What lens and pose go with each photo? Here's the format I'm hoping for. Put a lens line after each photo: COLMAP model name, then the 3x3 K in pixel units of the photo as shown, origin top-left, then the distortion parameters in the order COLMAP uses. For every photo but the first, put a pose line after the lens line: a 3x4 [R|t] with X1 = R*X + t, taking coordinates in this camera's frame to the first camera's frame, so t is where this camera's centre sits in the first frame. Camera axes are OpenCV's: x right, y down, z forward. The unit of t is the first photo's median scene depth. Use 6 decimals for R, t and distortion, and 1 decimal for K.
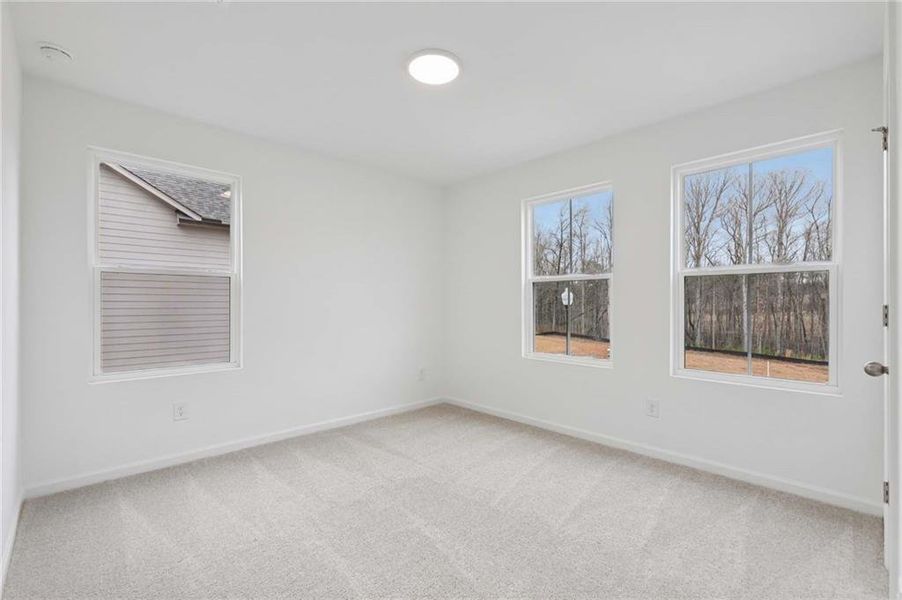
lens RADIAL K [[402.9, 0, 472.8], [0, 402.9, 304.1], [0, 0, 1]] dist [0.001672, 0.000487]
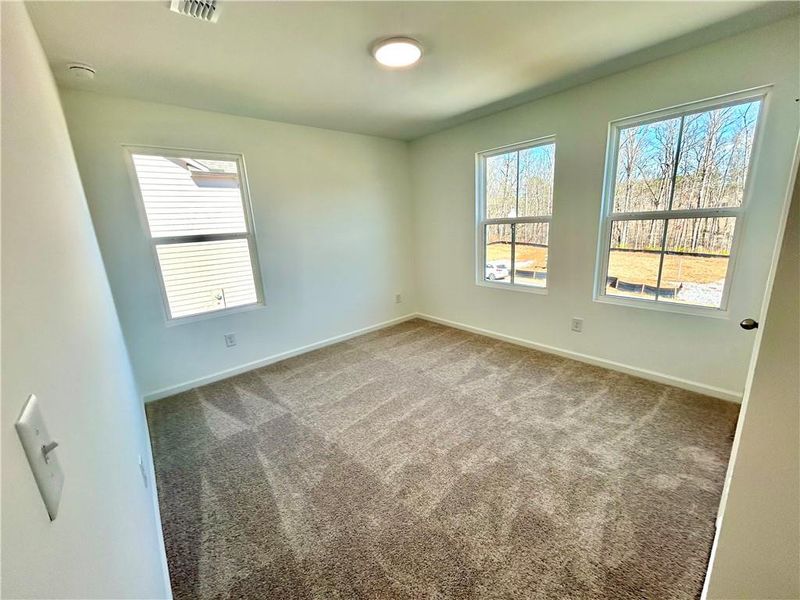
lens RADIAL K [[324.5, 0, 416.7], [0, 324.5, 299.4], [0, 0, 1]] dist [-0.001077, -0.000287]
pose [[0.997951, -0.029185, -0.056944, -0.009971], [0.041959, 0.970355, 0.238012, -0.103338], [0.048310, -0.239914, 0.969591, -0.026072]]
